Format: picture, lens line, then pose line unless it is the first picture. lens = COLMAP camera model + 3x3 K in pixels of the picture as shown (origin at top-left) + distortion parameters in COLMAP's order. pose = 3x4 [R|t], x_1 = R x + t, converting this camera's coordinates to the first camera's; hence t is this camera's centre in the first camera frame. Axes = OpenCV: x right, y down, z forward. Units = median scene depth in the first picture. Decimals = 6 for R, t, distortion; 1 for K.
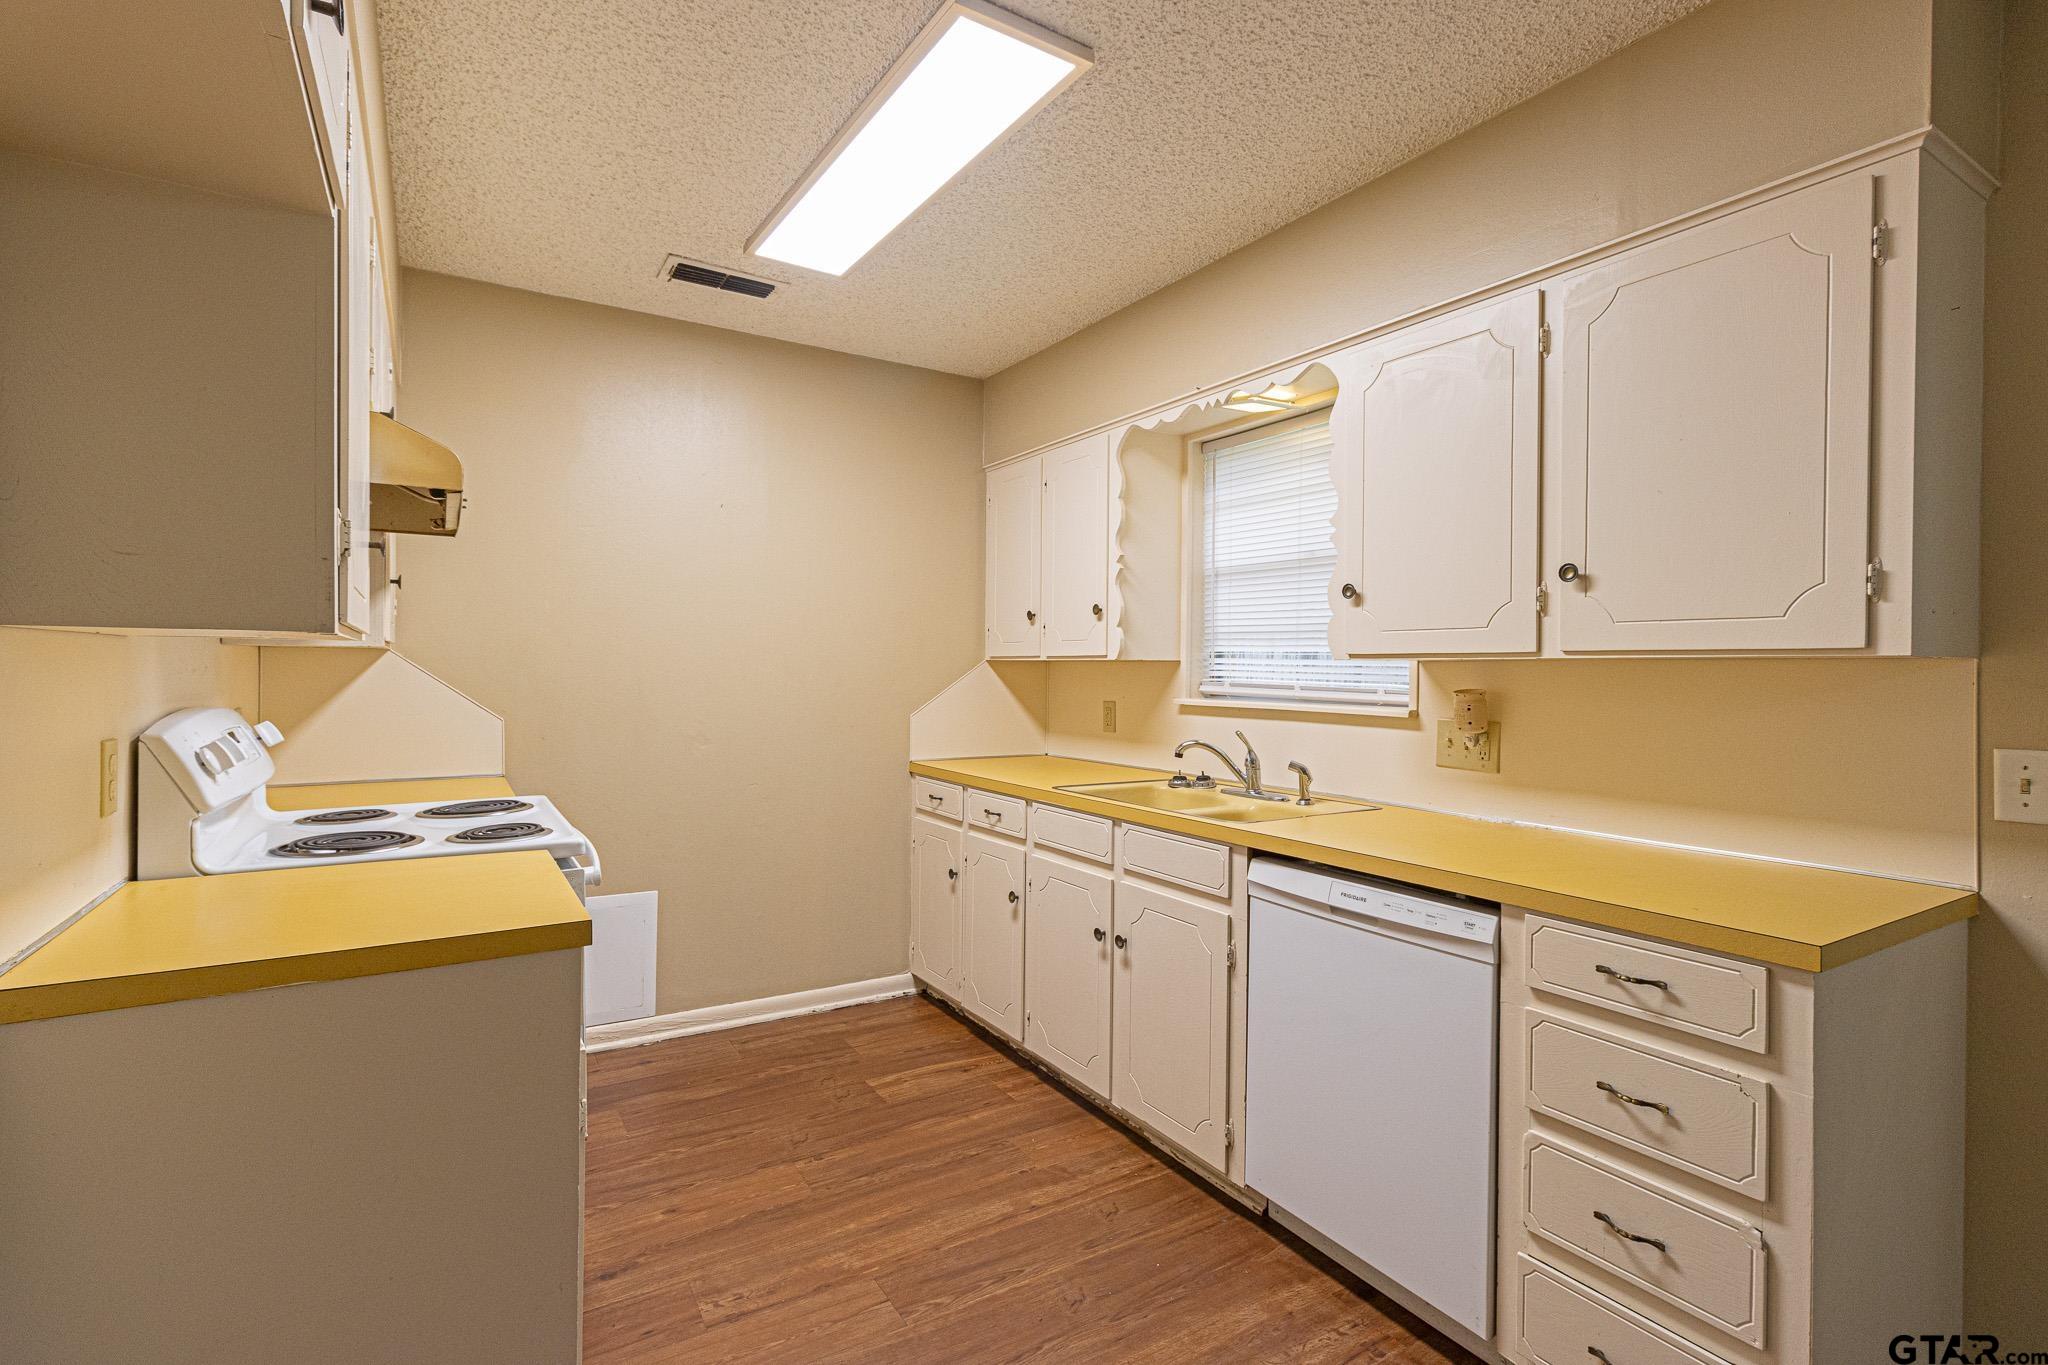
lens RADIAL K [[953.3, 0, 1004.7], [0, 953.3, 684.1], [0, 0, 1]] dist [0.000065, -0.000172]
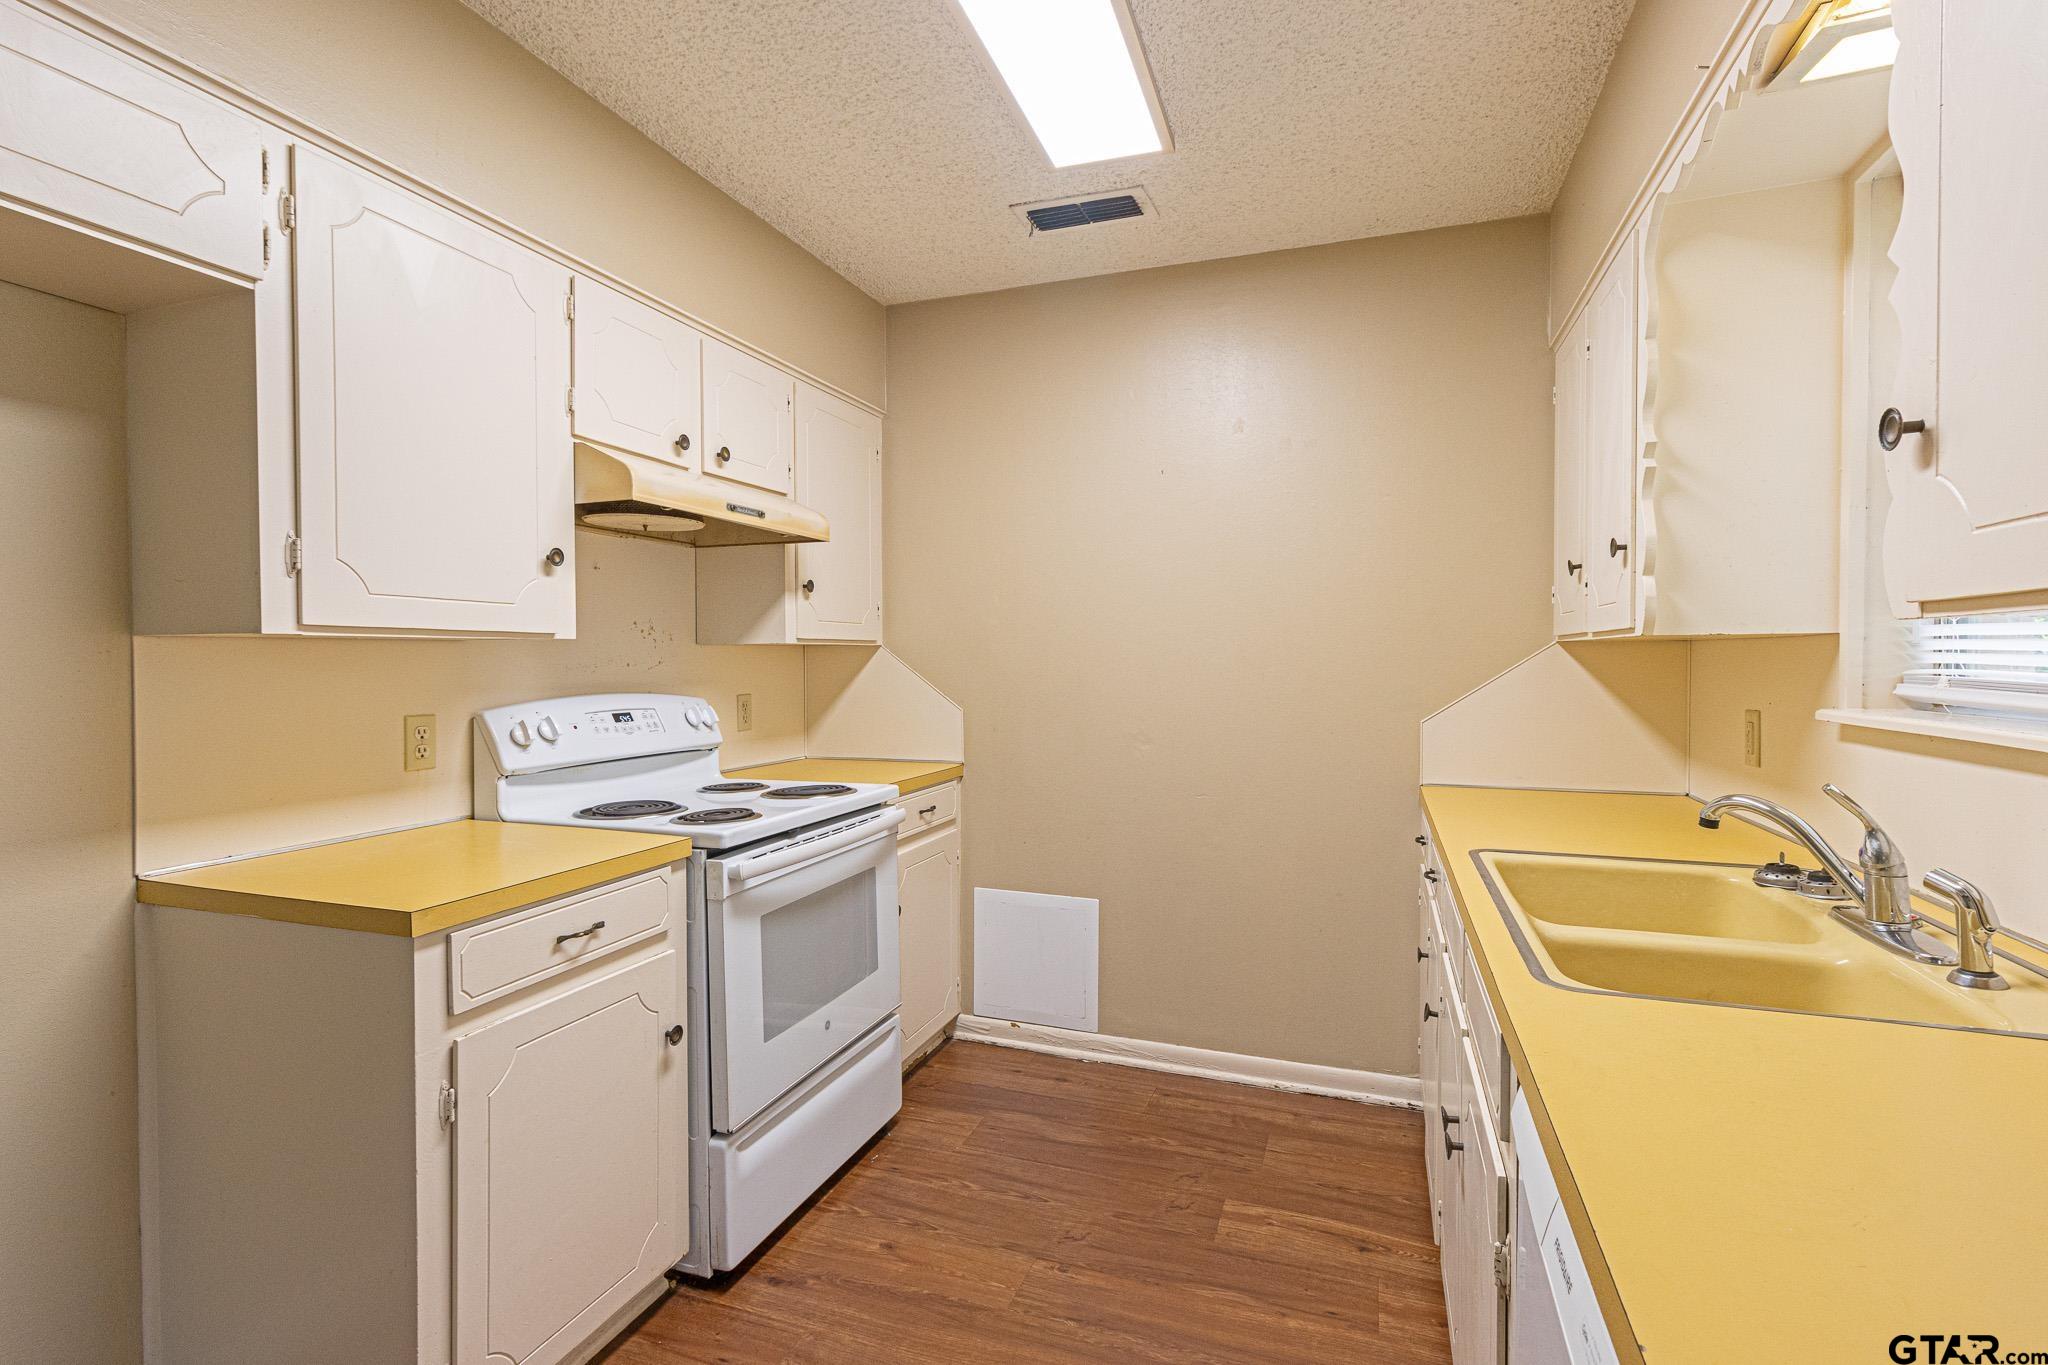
lens RADIAL K [[953.3, 0, 1022.7], [0, 953.3, 681.6], [0, 0, 1]] dist [0.000065, -0.000172]
pose [[0.626223, 0.008582, -0.779597, 0.341954], [-0.002756, 0.999958, 0.008794, -0.003016], [0.779639, -0.003358, 0.626220, 0.400258]]
